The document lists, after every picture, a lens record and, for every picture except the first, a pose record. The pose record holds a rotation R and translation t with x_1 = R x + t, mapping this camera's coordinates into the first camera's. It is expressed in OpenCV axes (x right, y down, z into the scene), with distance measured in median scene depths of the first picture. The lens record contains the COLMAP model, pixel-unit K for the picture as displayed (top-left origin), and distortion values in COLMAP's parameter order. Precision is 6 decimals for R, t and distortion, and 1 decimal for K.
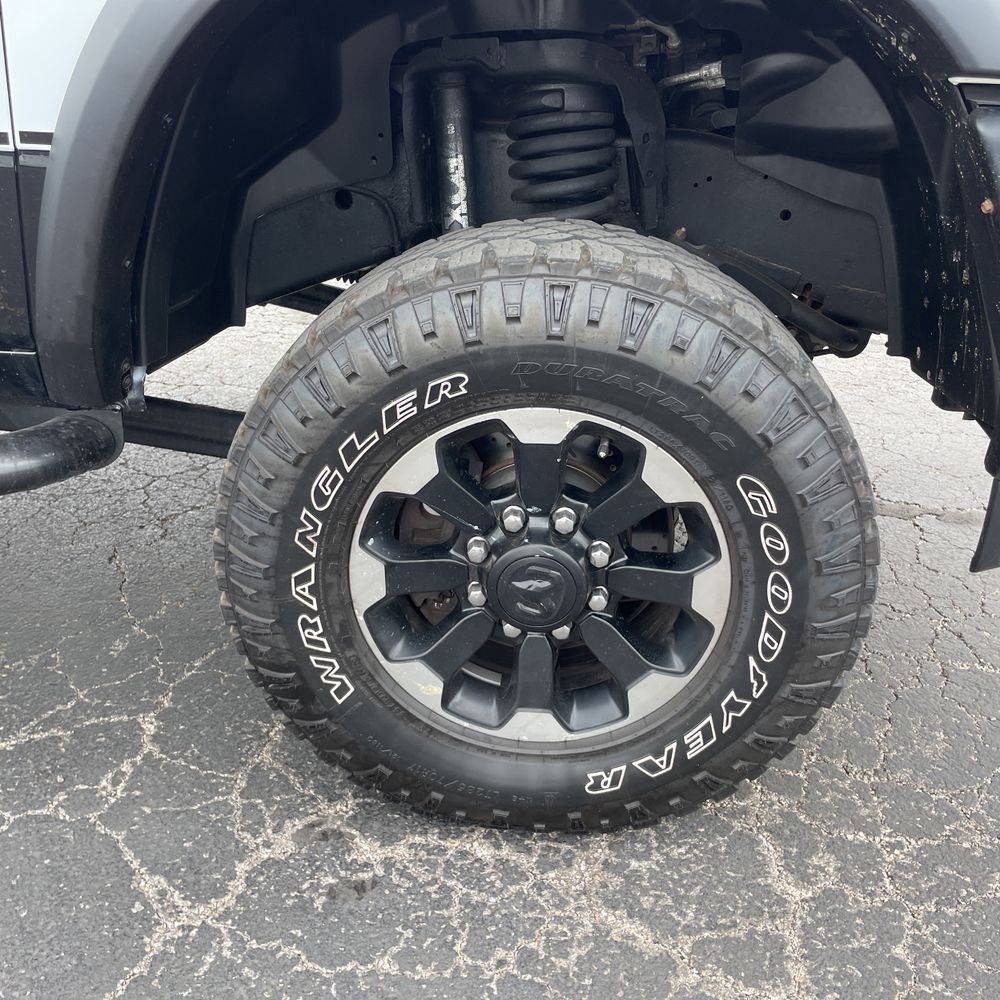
lens RADIAL K [[1018.0, 0, 494.5], [0, 1018.0, 495.5], [0, 0, 1]] dist [0.047067, 0.000000]
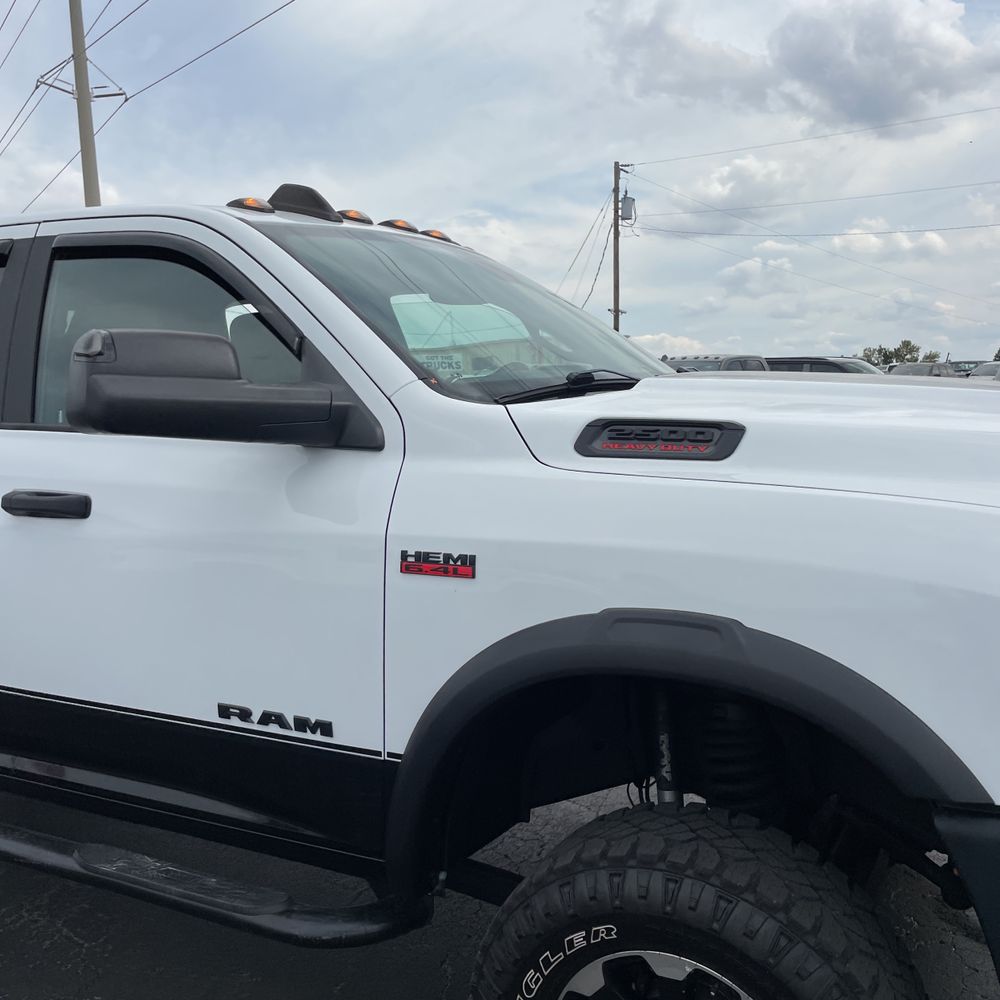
lens RADIAL K [[1018.0, 0, 501.3], [0, 1018.0, 509.7], [0, 0, 1]] dist [0.047067, 0.000000]
pose [[0.919949, -0.001178, -0.392036, 0.427354], [-0.113370, 0.956471, -0.268907, -0.285894], [0.375287, 0.291826, 0.879771, -0.631949]]
